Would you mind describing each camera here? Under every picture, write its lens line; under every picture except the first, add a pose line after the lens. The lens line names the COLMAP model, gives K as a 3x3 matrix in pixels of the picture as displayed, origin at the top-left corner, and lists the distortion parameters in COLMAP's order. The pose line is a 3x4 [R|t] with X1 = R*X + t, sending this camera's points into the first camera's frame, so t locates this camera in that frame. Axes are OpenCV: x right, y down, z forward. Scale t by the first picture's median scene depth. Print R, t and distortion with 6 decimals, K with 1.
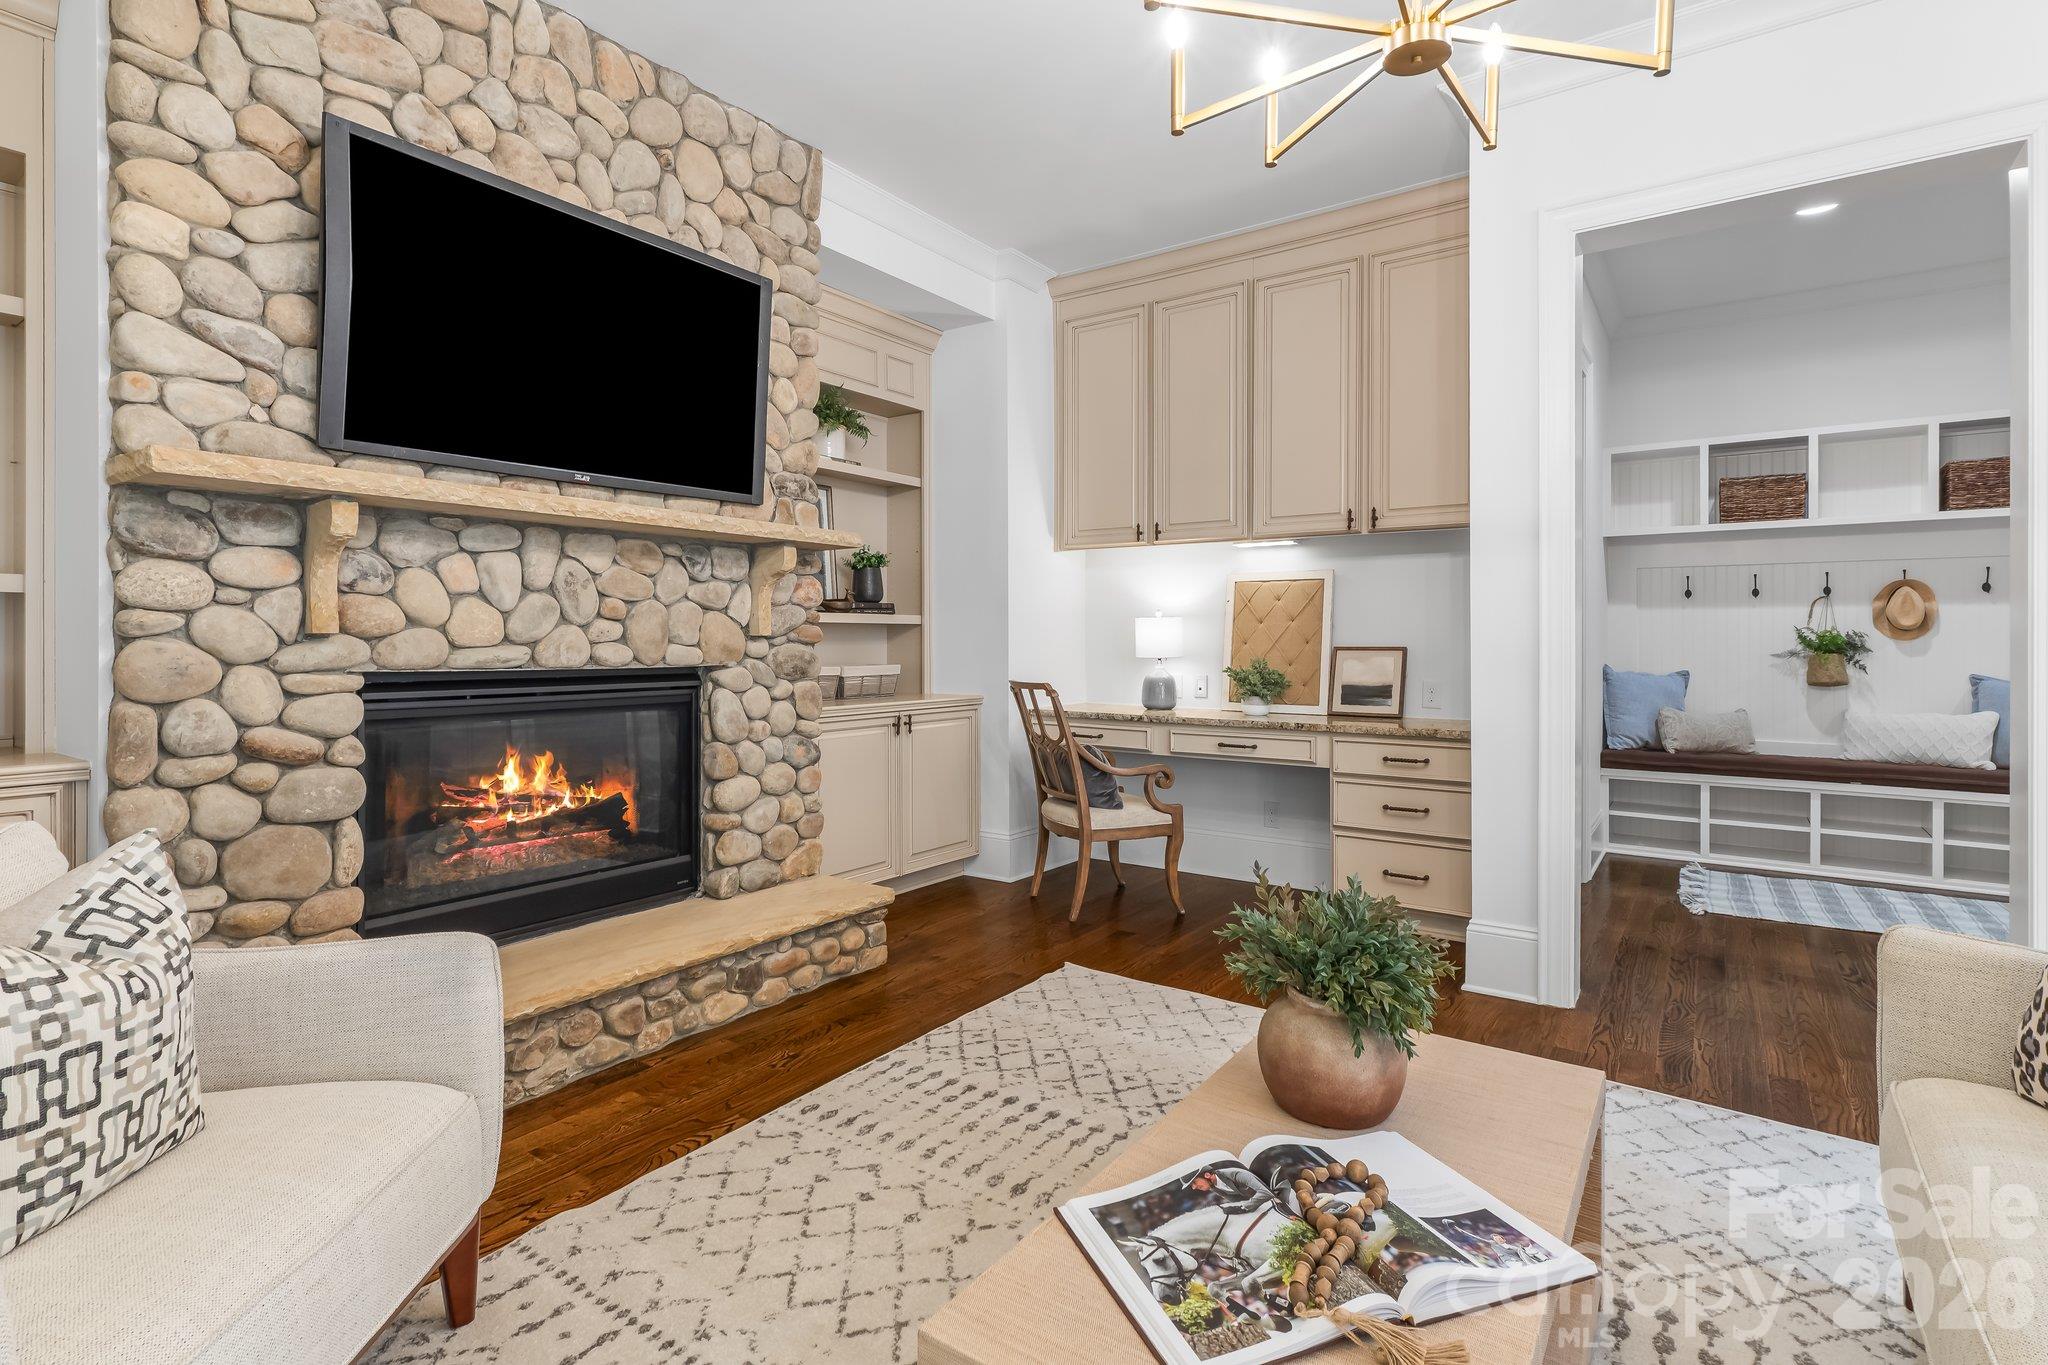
lens RADIAL K [[985.4, 0, 989.8], [0, 985.4, 640.7], [0, 0, 1]] dist [0.000199, -0.001146]
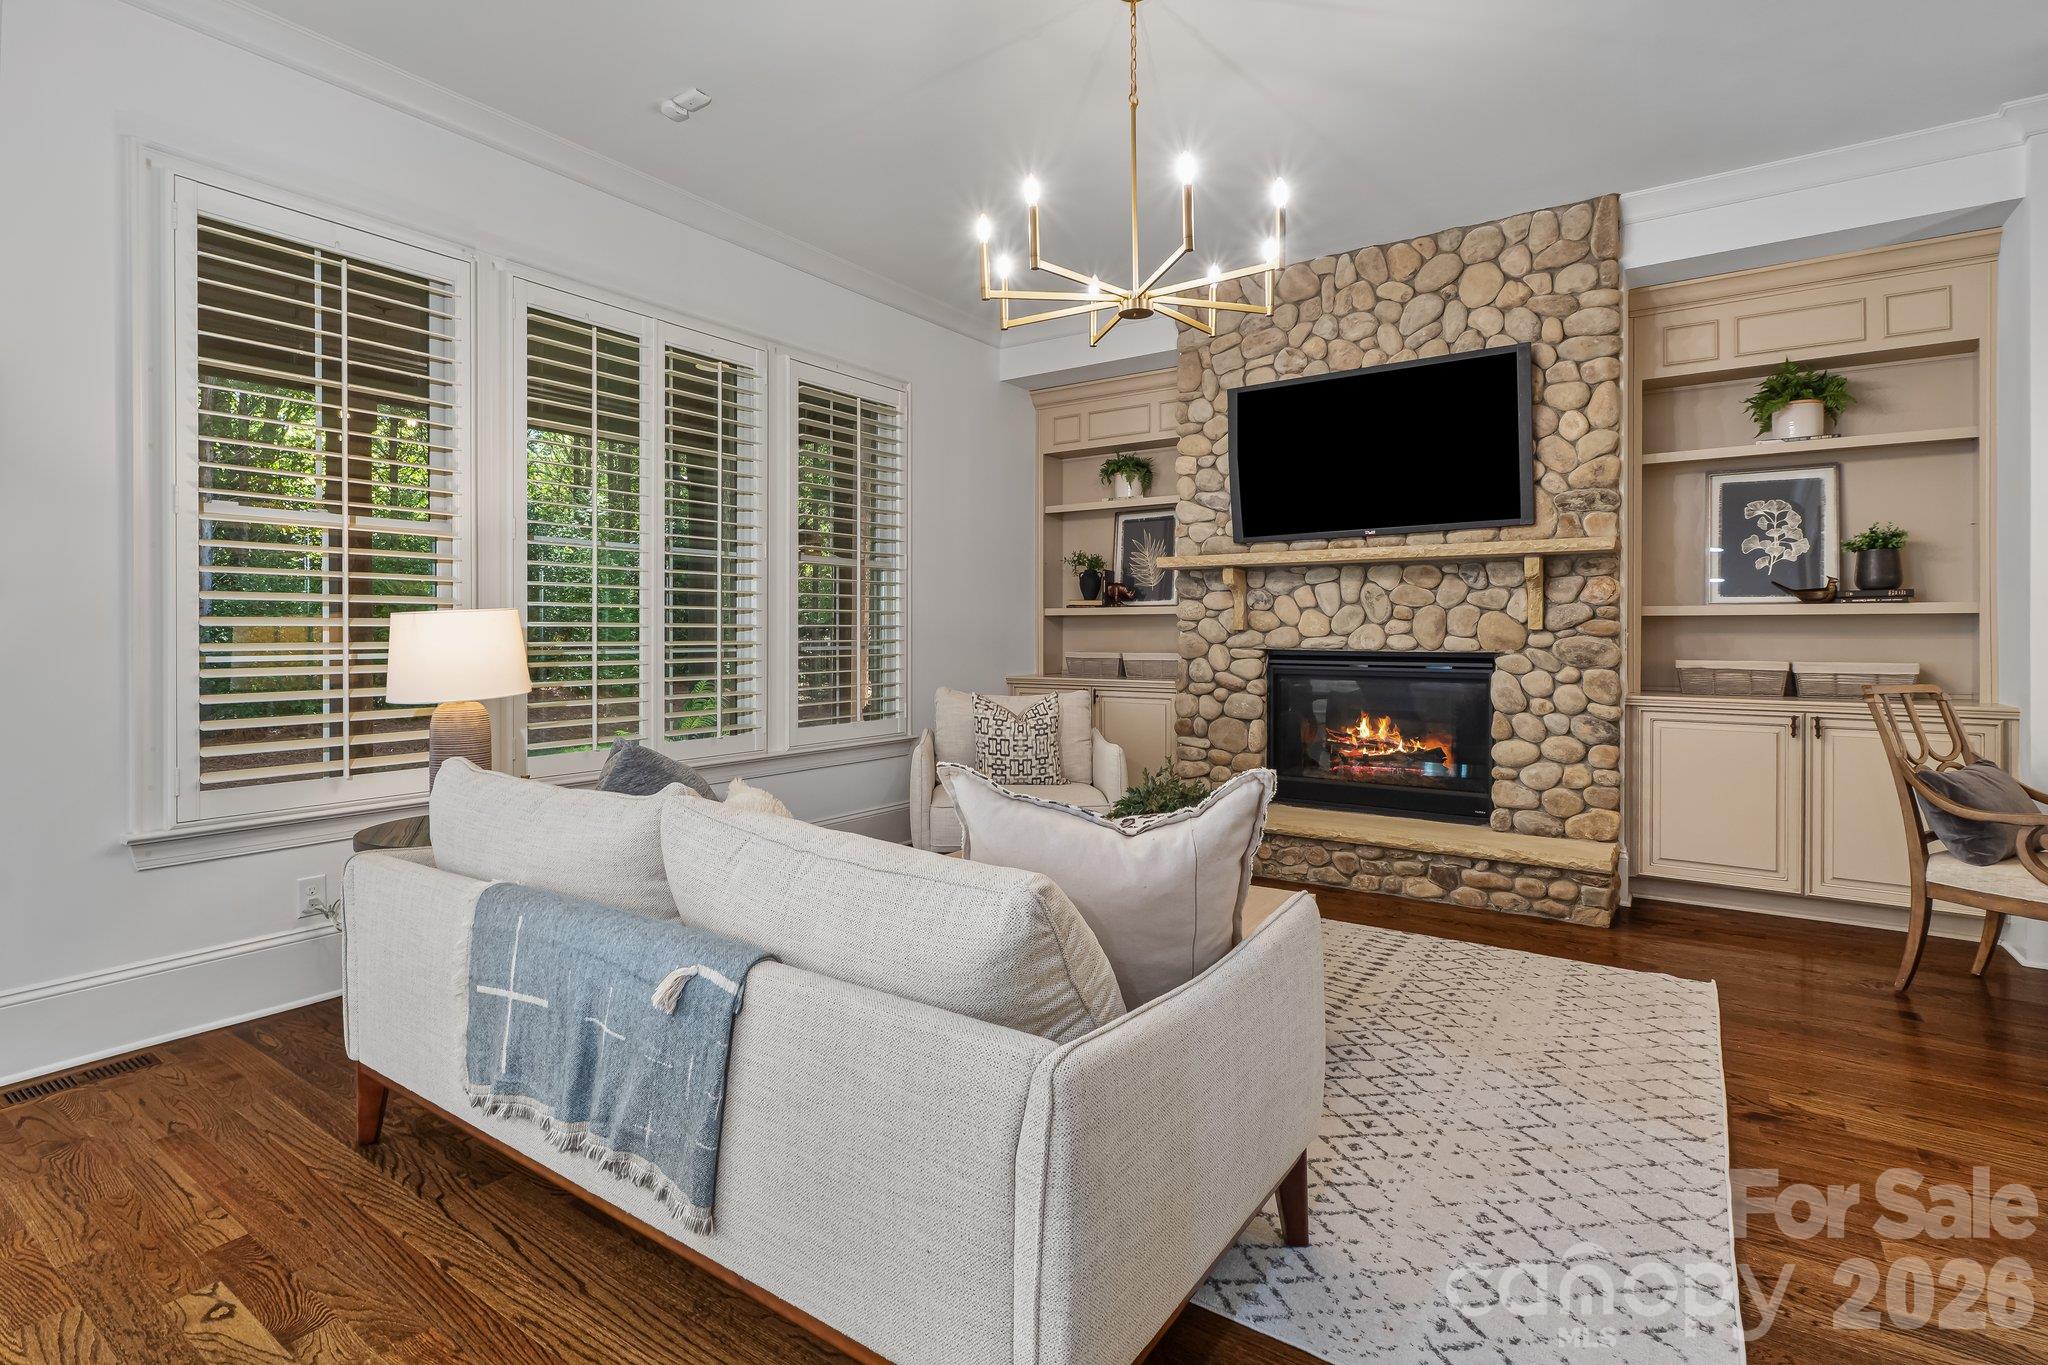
lens RADIAL K [[985.4, 0, 1012.7], [0, 985.4, 633.4], [0, 0, 1]] dist [0.000199, -0.001146]
pose [[0.028226, 0.003916, -0.999594, 1.142049], [0.000276, 0.999992, 0.003926, -0.006445], [0.999602, -0.000387, 0.028225, 0.359278]]
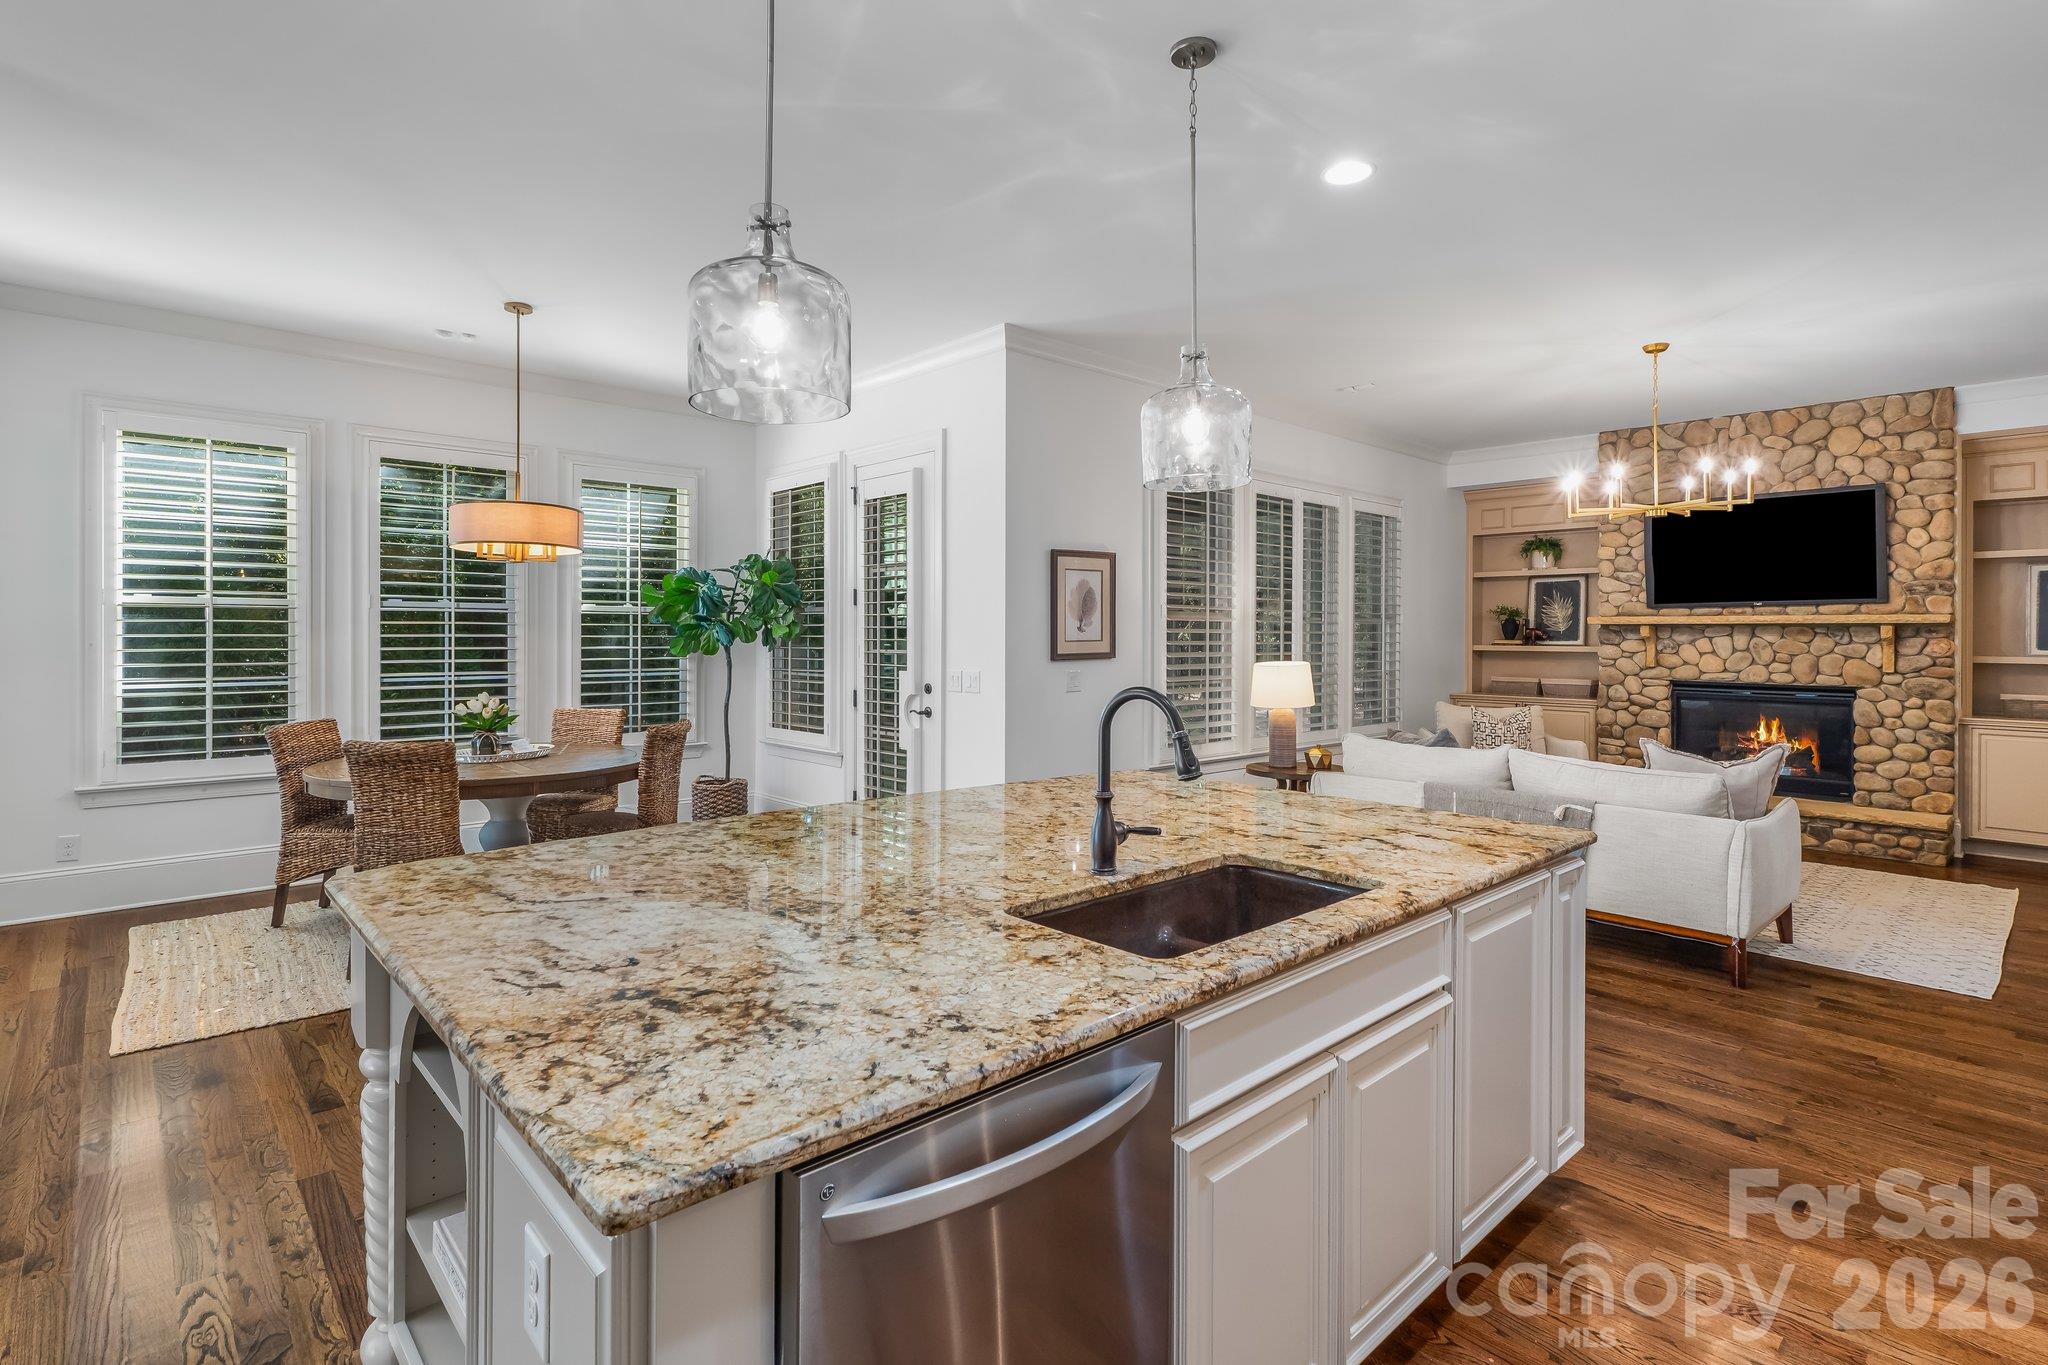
lens RADIAL K [[985.4, 0, 1012.2], [0, 985.4, 630.2], [0, 0, 1]] dist [0.000199, -0.001146]
pose [[-0.189645, -0.003823, -0.981845, 2.217391], [-0.005226, 0.999982, -0.002884, -0.082232], [0.981839, 0.004584, -0.189662, -0.318727]]
